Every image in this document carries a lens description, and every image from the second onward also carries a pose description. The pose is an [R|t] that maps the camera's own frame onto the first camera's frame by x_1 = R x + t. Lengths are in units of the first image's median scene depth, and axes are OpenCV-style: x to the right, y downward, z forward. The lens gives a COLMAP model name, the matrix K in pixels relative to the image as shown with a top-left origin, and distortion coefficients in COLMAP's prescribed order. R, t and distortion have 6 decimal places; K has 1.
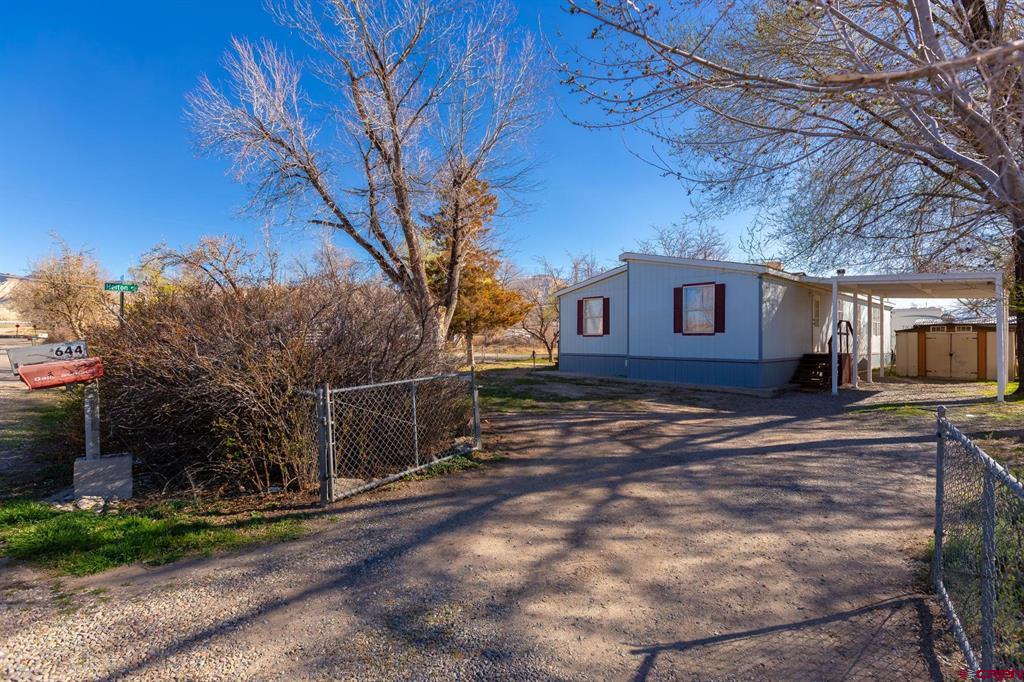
lens RADIAL K [[467.8, 0, 505.6], [0, 467.8, 336.2], [0, 0, 1]] dist [0.004227, -0.000395]
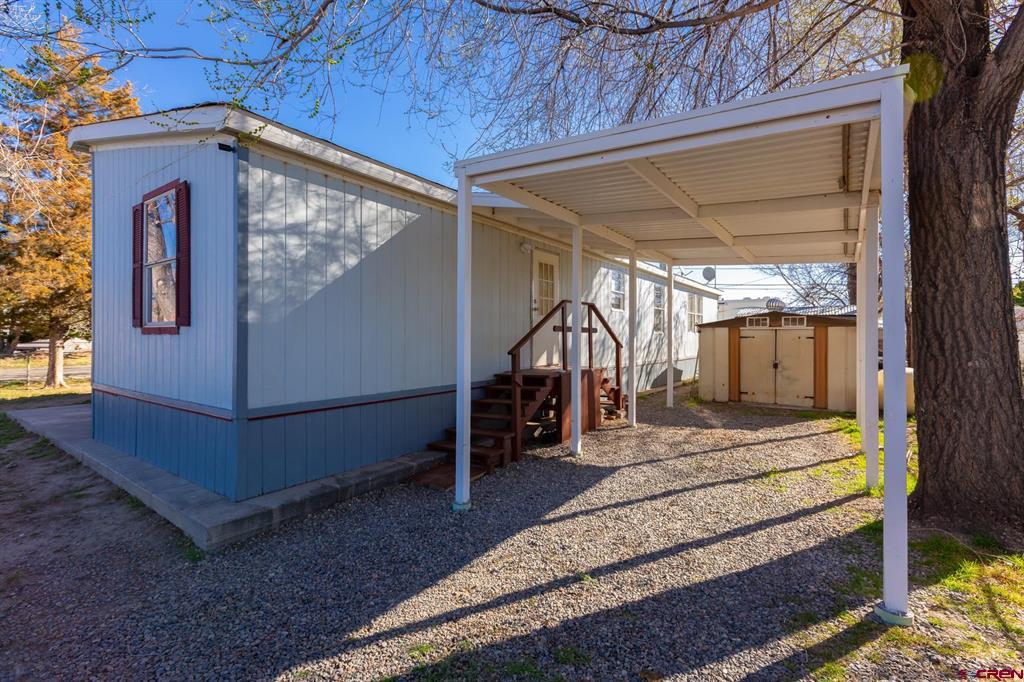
lens RADIAL K [[467.8, 0, 505.6], [0, 467.8, 336.2], [0, 0, 1]] dist [0.004227, -0.000395]
pose [[0.979160, -0.001735, 0.203085, 0.495805], [0.000154, 0.999970, 0.007801, -0.001984], [-0.203092, -0.007607, 0.979130, 0.491843]]
